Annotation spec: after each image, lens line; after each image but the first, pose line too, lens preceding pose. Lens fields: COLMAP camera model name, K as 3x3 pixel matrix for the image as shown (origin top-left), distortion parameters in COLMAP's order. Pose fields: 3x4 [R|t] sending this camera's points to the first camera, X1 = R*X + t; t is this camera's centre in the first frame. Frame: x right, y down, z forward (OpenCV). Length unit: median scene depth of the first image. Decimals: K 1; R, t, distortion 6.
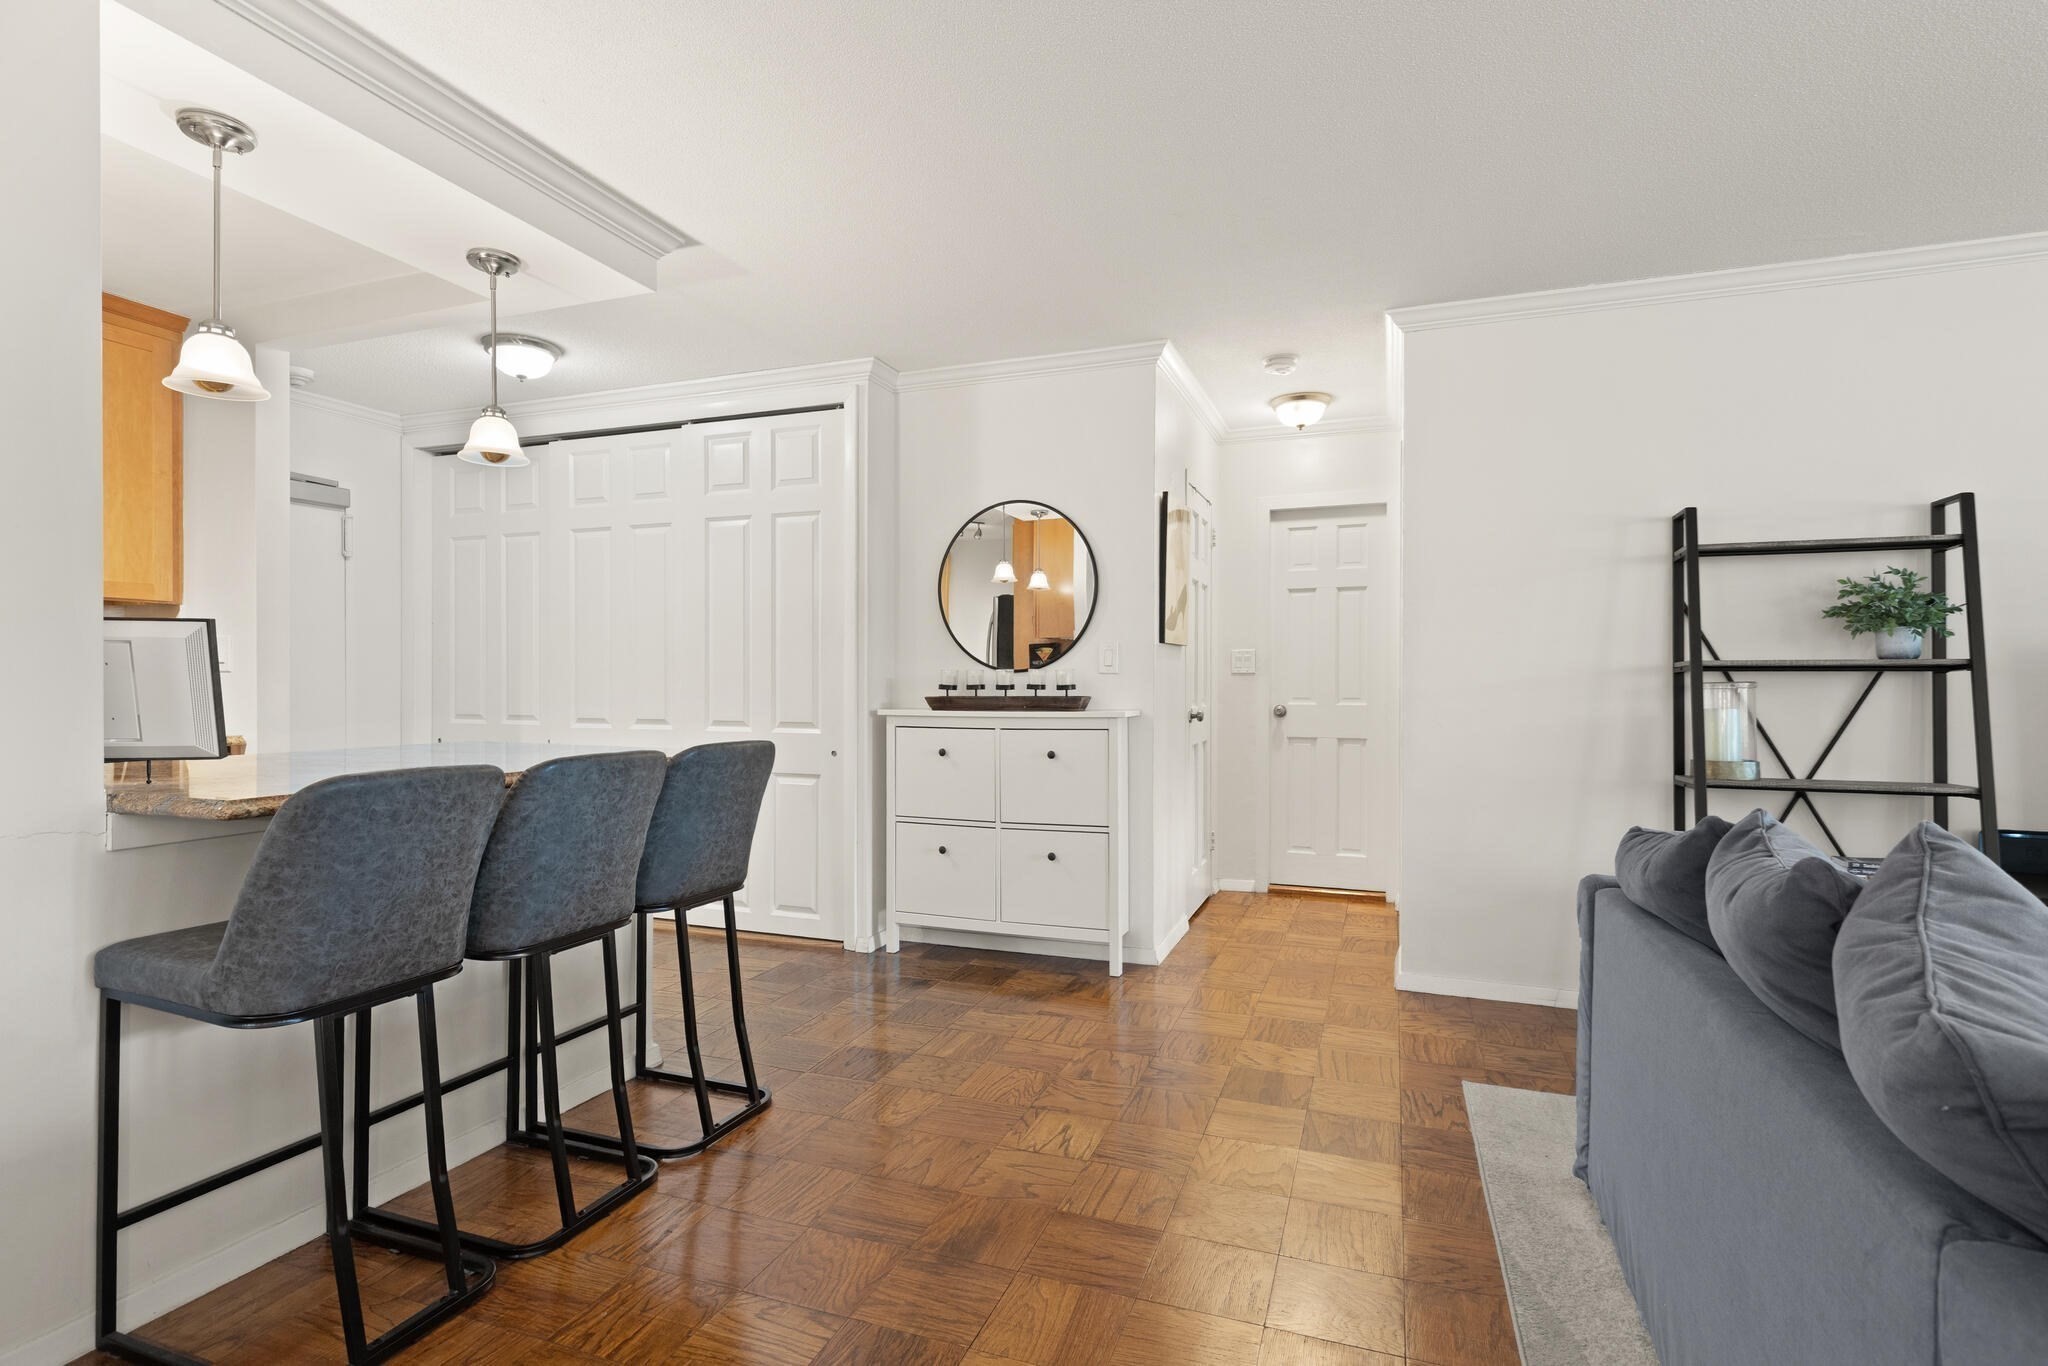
lens RADIAL K [[928.8, 0, 1026.2], [0, 928.8, 686.4], [0, 0, 1]] dist [0.001587, -0.000104]
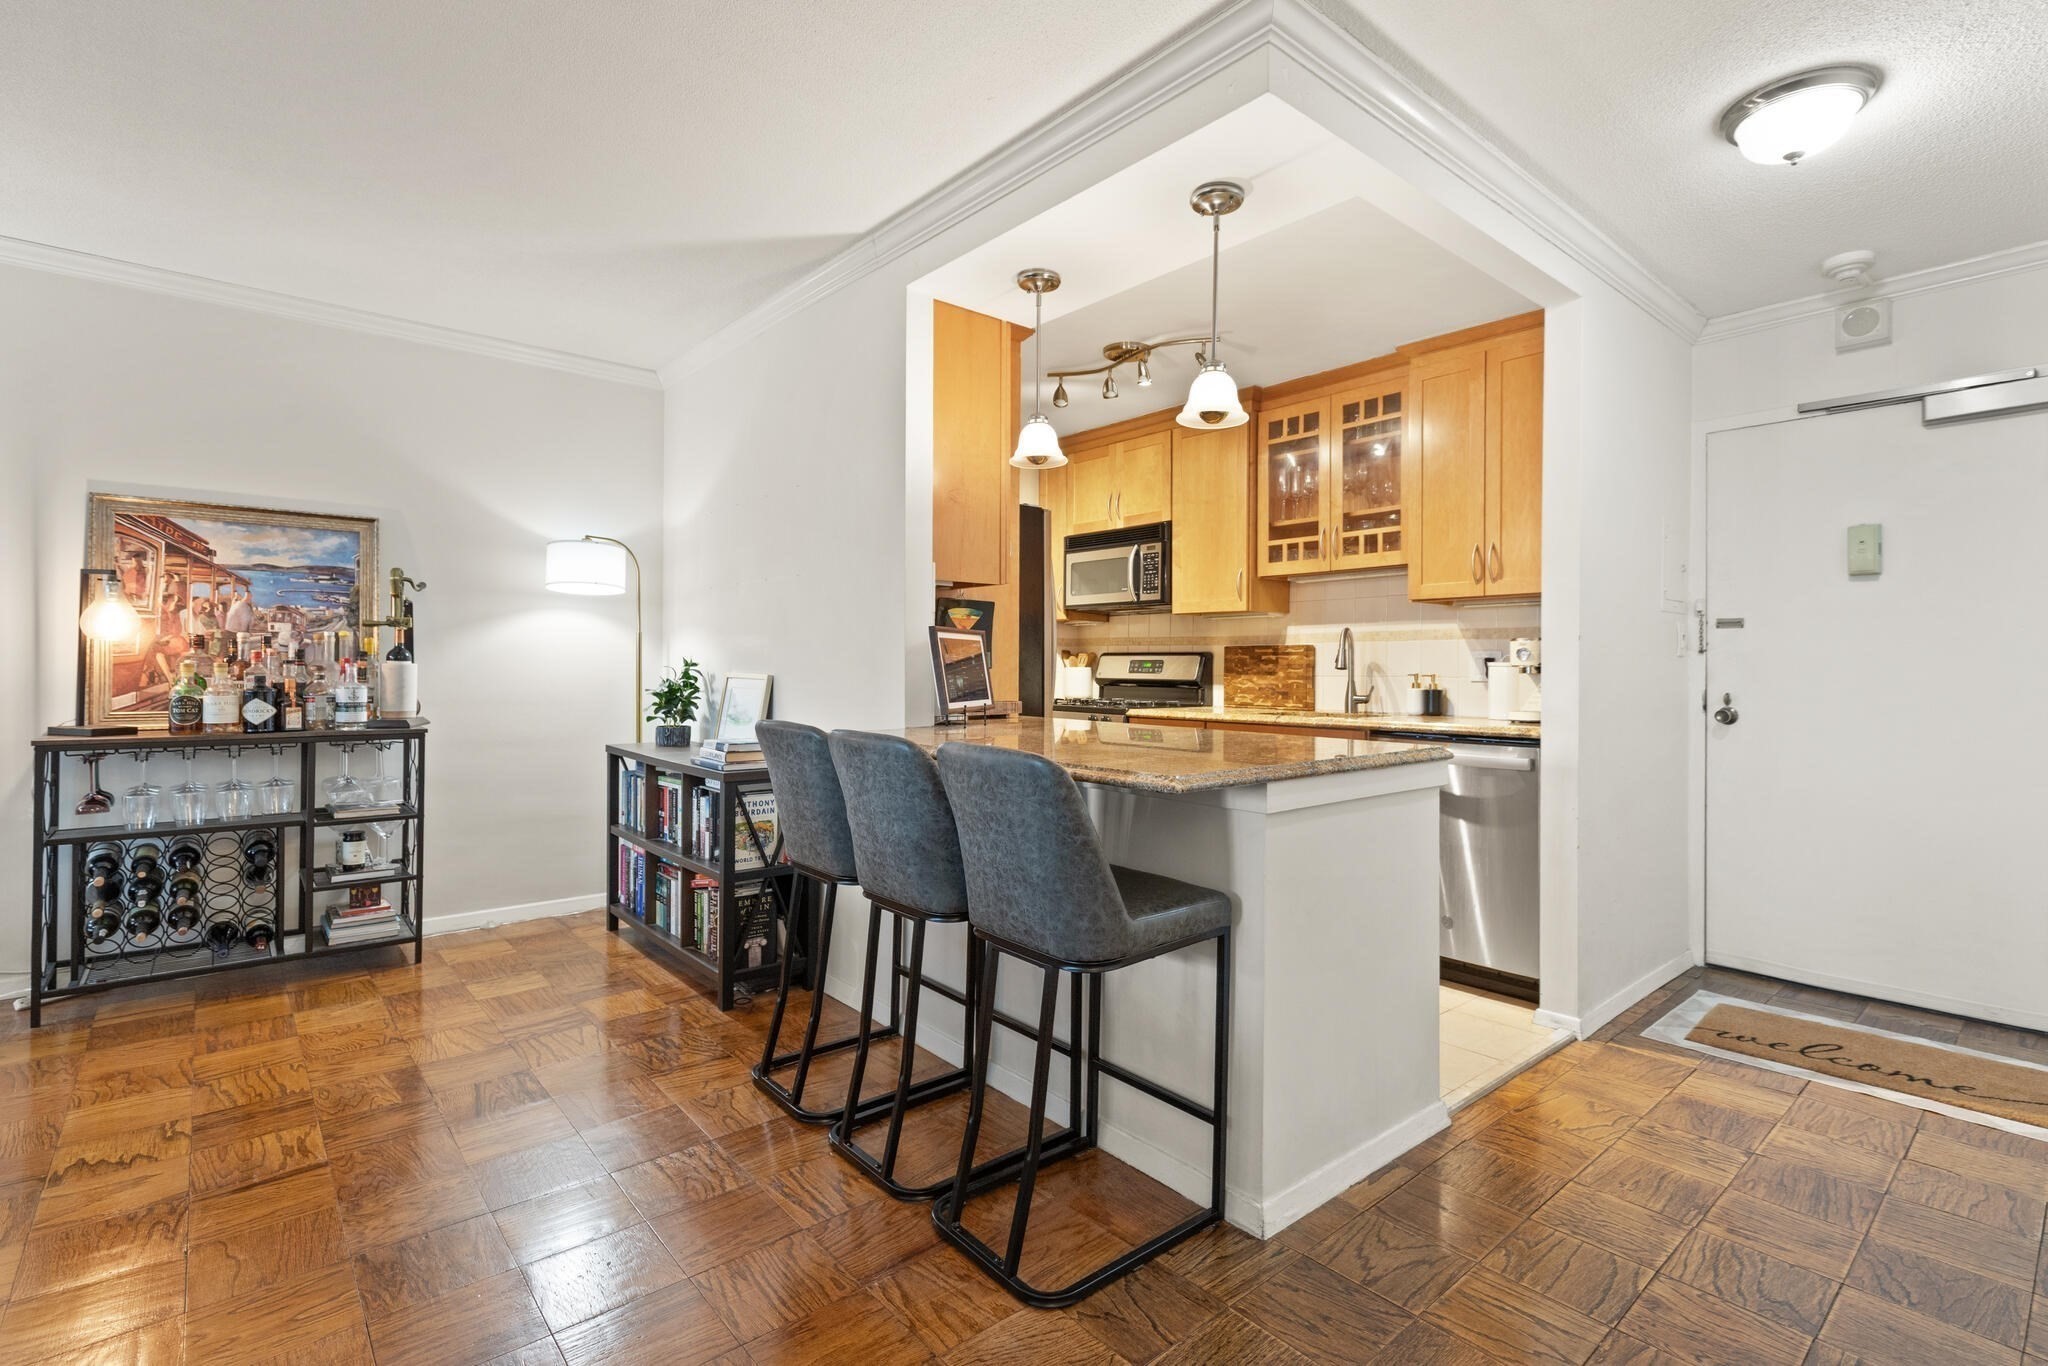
lens RADIAL K [[928.8, 0, 1035.9], [0, 928.8, 660.6], [0, 0, 1]] dist [0.001587, -0.000104]
pose [[-0.487416, -0.014624, -0.873048, 0.280220], [-0.011463, 0.999881, -0.010349, -0.005694], [0.873095, 0.004963, -0.487525, 1.279278]]
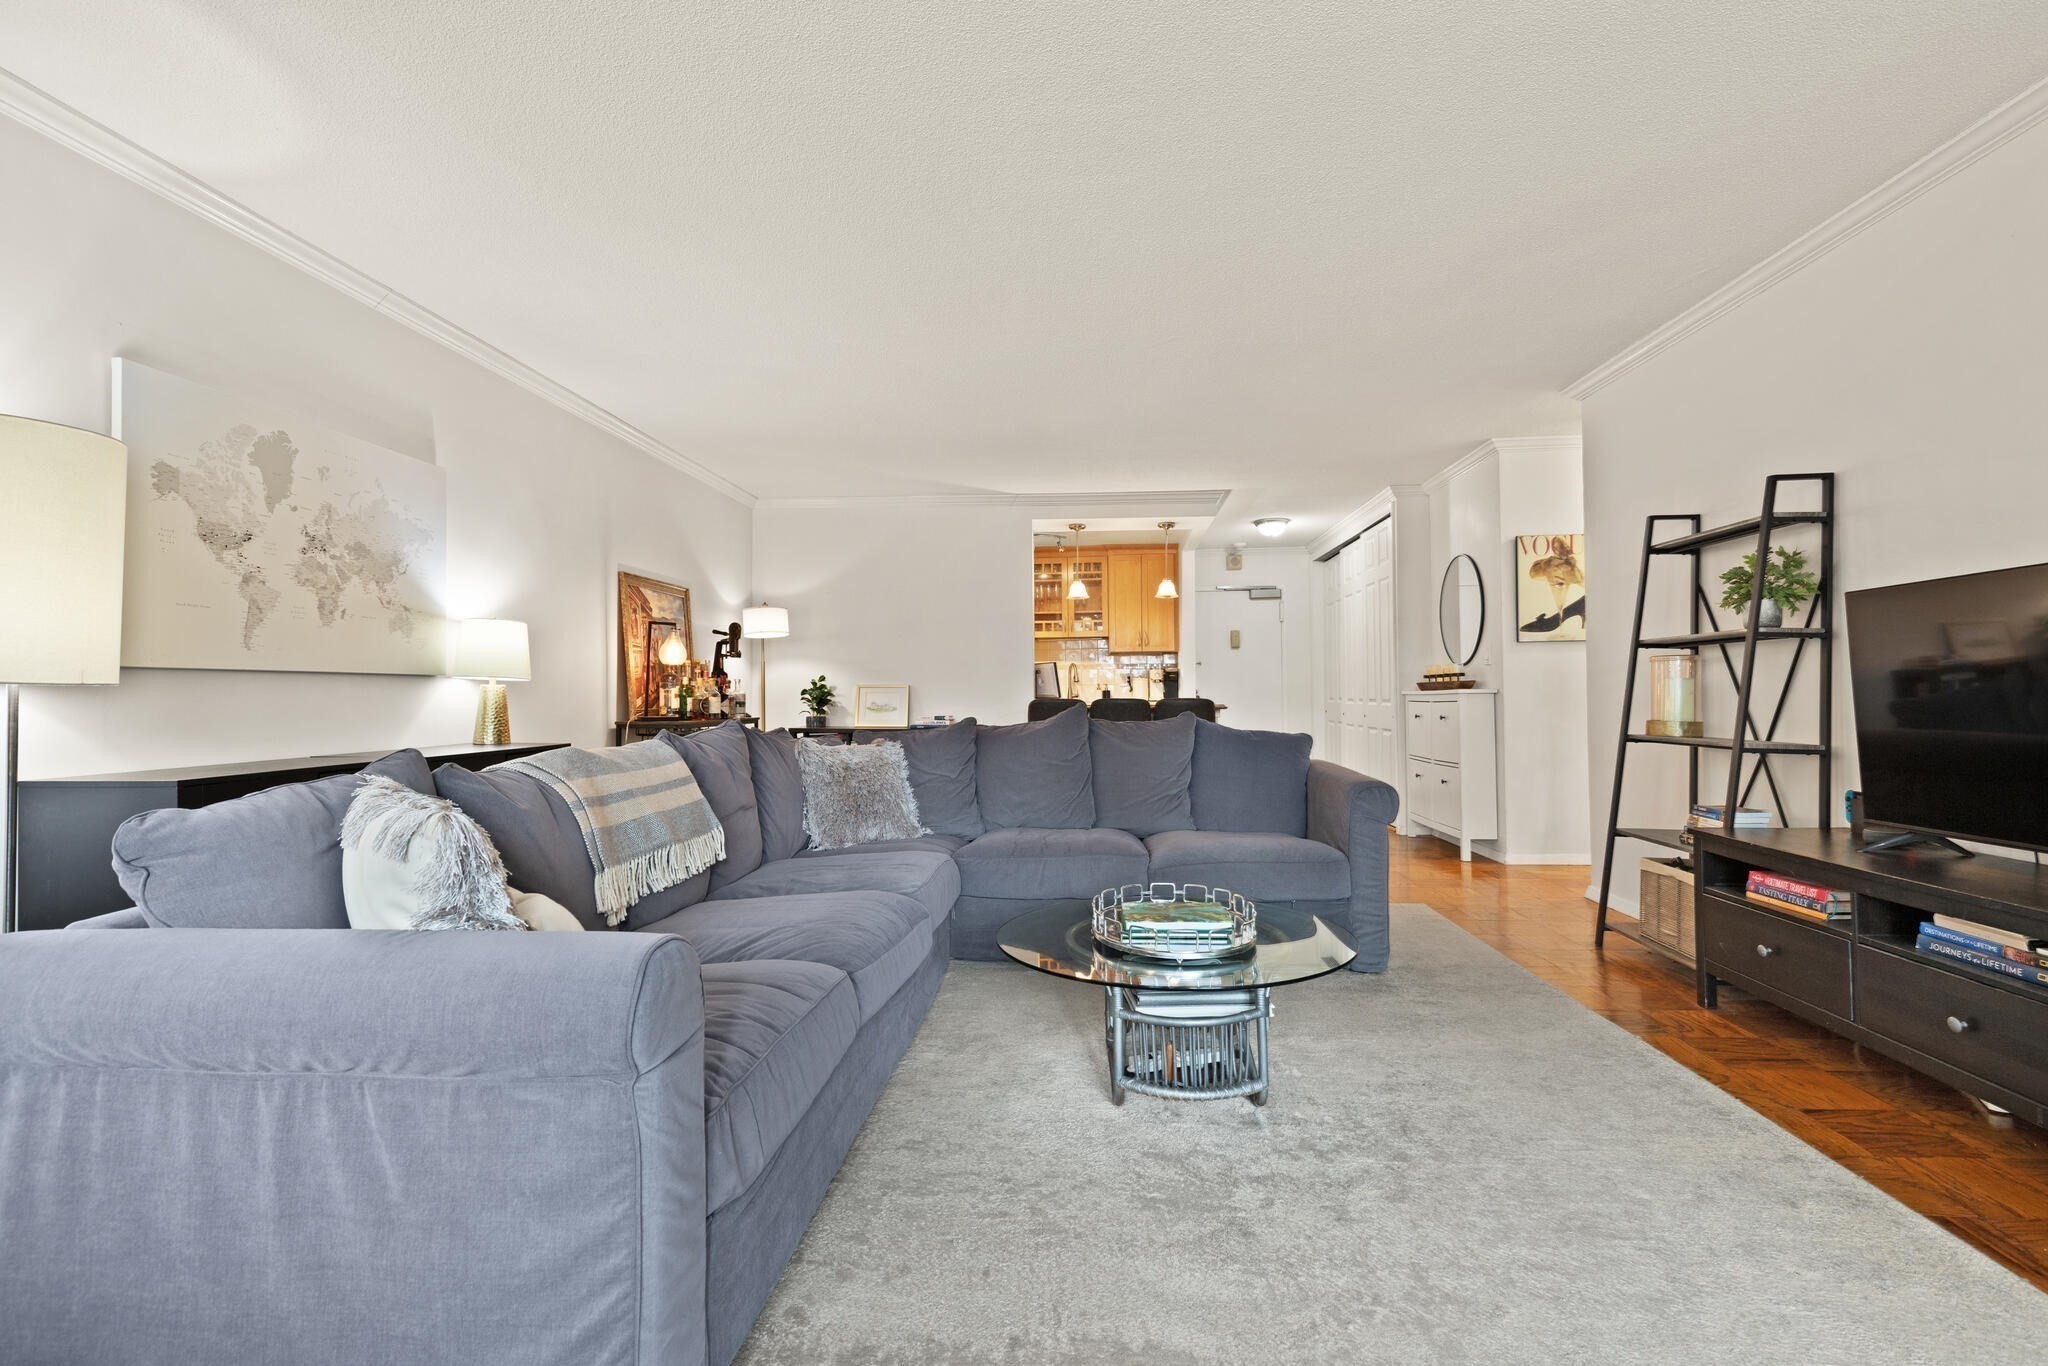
lens RADIAL K [[928.8, 0, 1021.6], [0, 928.8, 682.3], [0, 0, 1]] dist [0.001587, -0.000104]
pose [[0.258177, -0.020631, -0.965877, 1.986052], [0.007850, 0.999784, -0.019257, 0.054728], [0.966066, -0.002610, 0.258283, -0.138559]]
